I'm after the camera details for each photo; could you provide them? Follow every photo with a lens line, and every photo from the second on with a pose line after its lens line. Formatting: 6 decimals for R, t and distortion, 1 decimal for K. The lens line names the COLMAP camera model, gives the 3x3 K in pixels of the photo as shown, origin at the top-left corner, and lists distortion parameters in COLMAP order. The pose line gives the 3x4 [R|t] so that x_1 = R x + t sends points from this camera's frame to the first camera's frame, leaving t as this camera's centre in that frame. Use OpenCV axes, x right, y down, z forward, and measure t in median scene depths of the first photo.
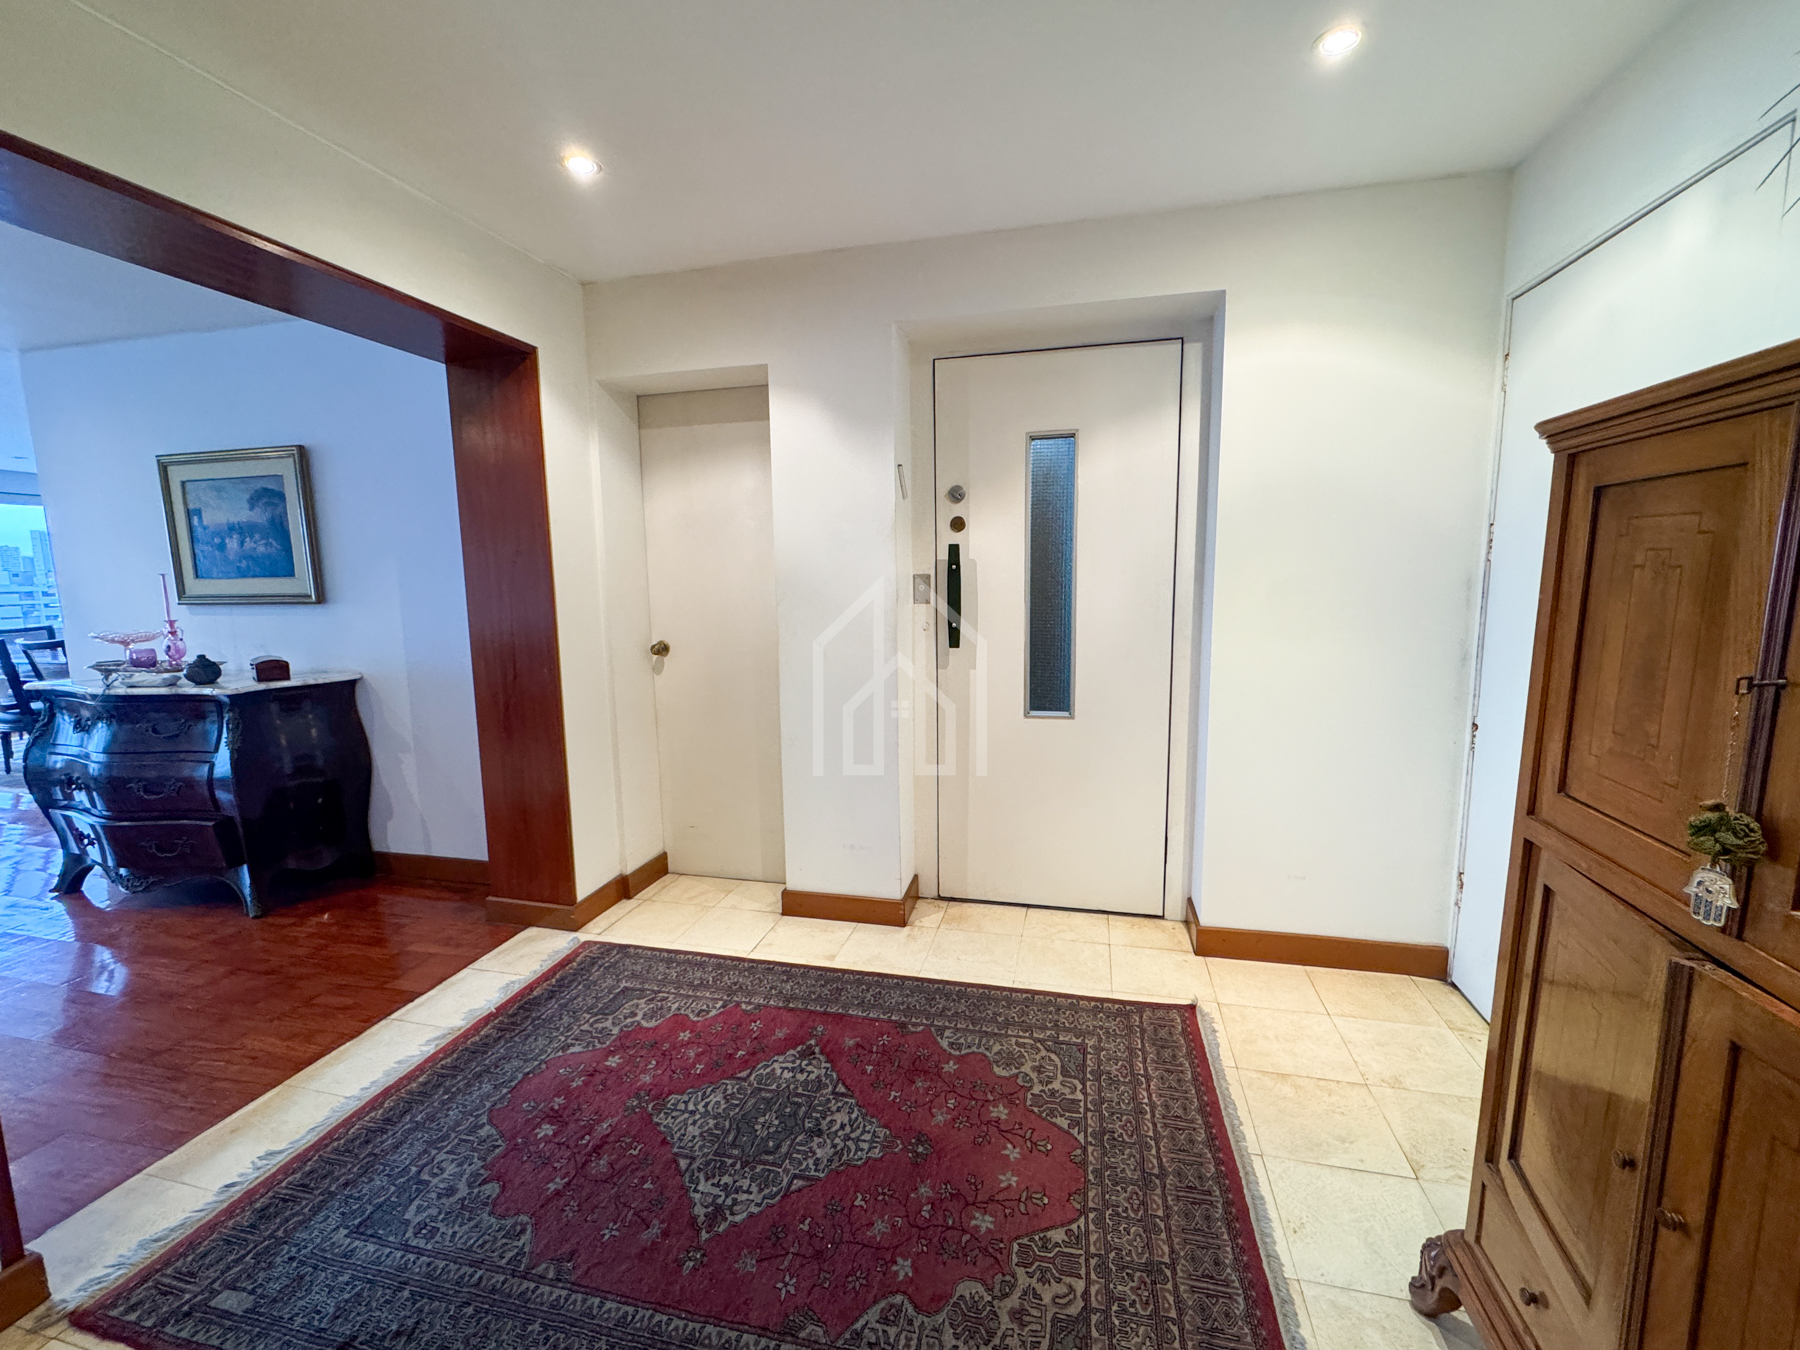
lens RADIAL K [[718.9, 0, 899.3], [0, 718.9, 672.2], [0, 0, 1]] dist [-0.001243, 0.000780]
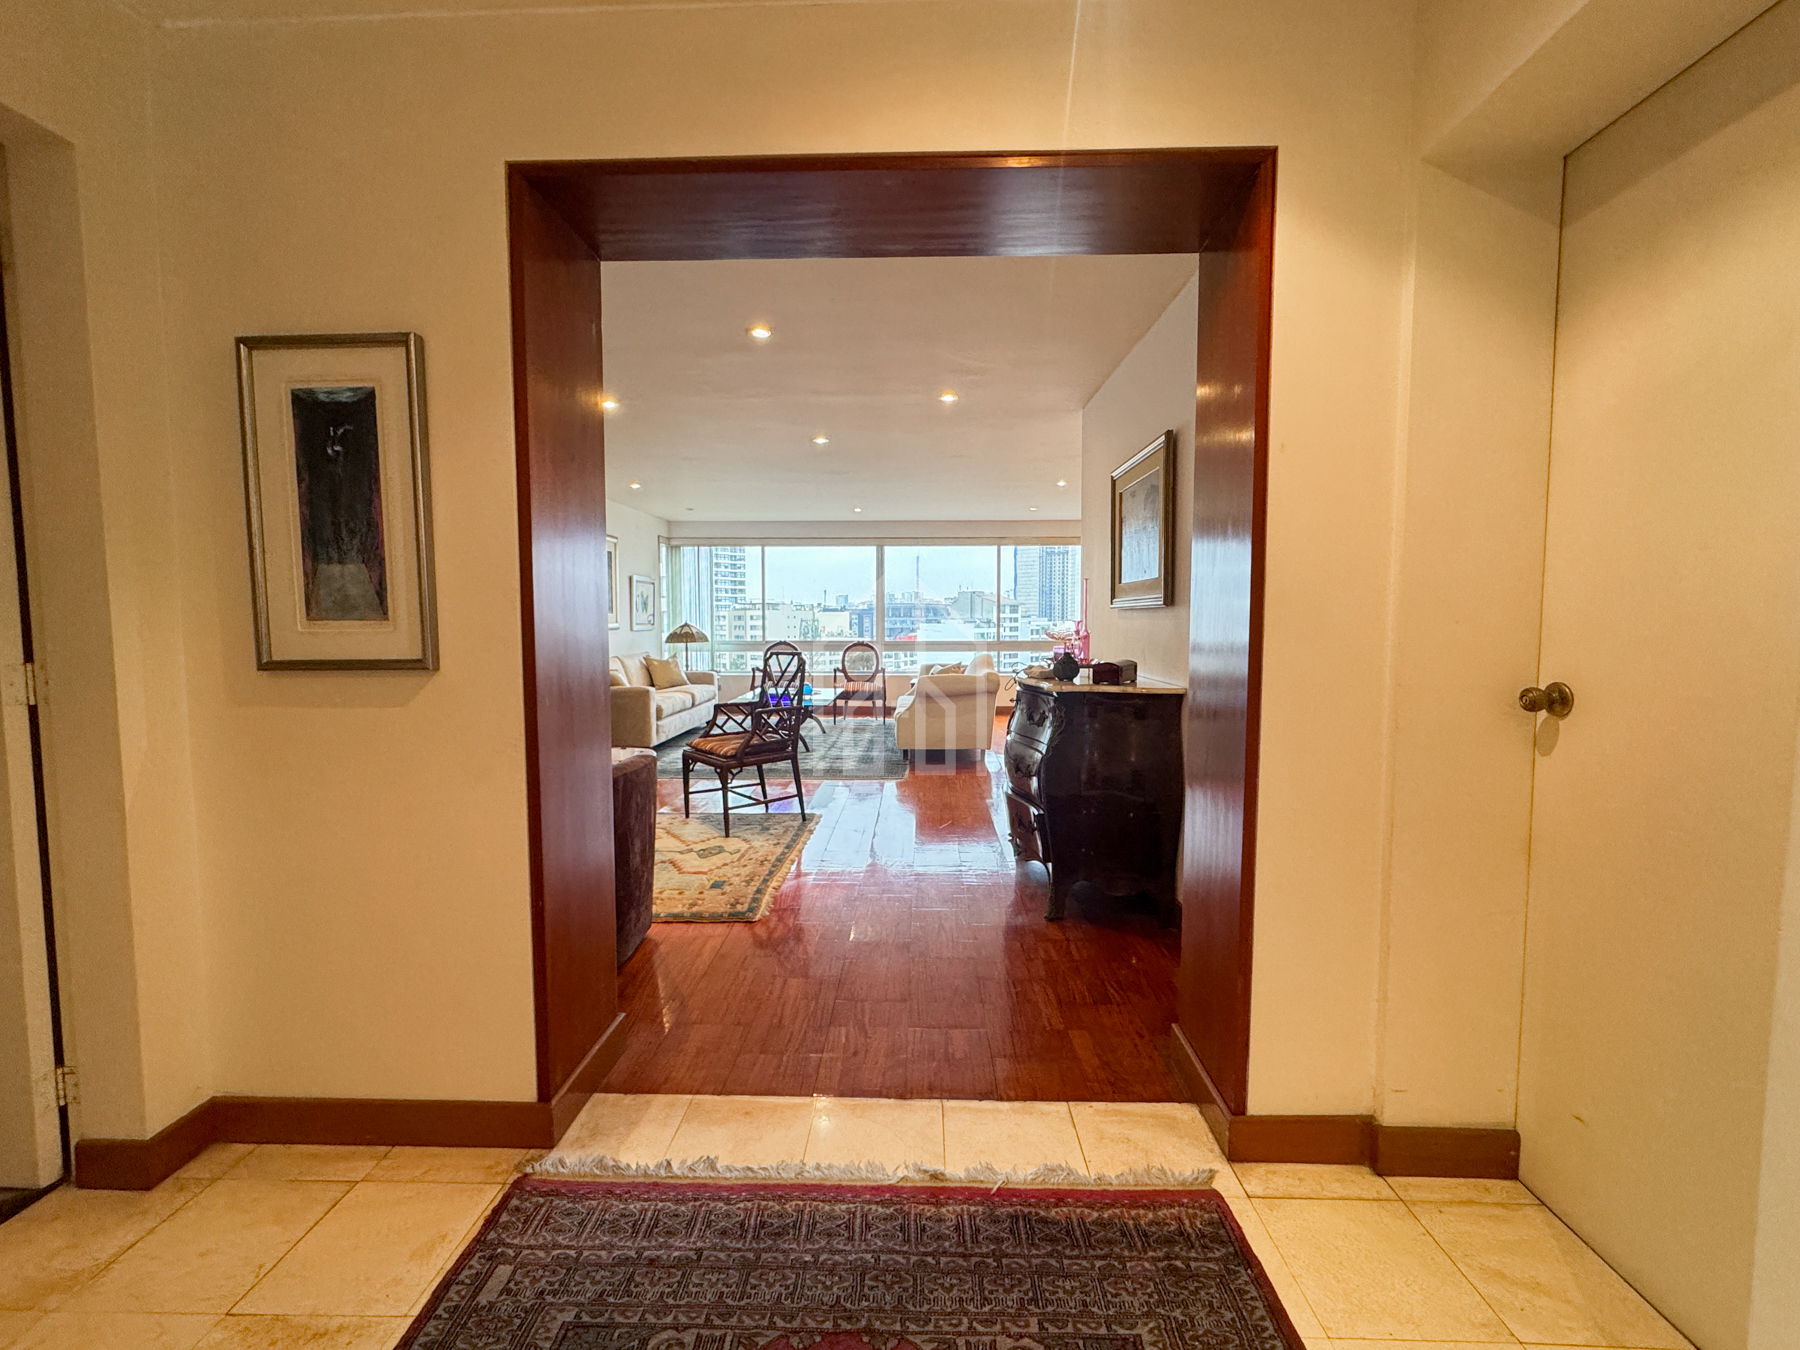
lens RADIAL K [[754.8, 0, 896.0], [0, 754.8, 673.8], [0, 0, 1]] dist [-0.004472, 0.000377]
pose [[0.228800, 0.076155, -0.970490, 0.042466], [-0.136517, 0.989594, 0.045469, -0.015548], [0.963854, 0.122085, 0.236816, 0.551134]]
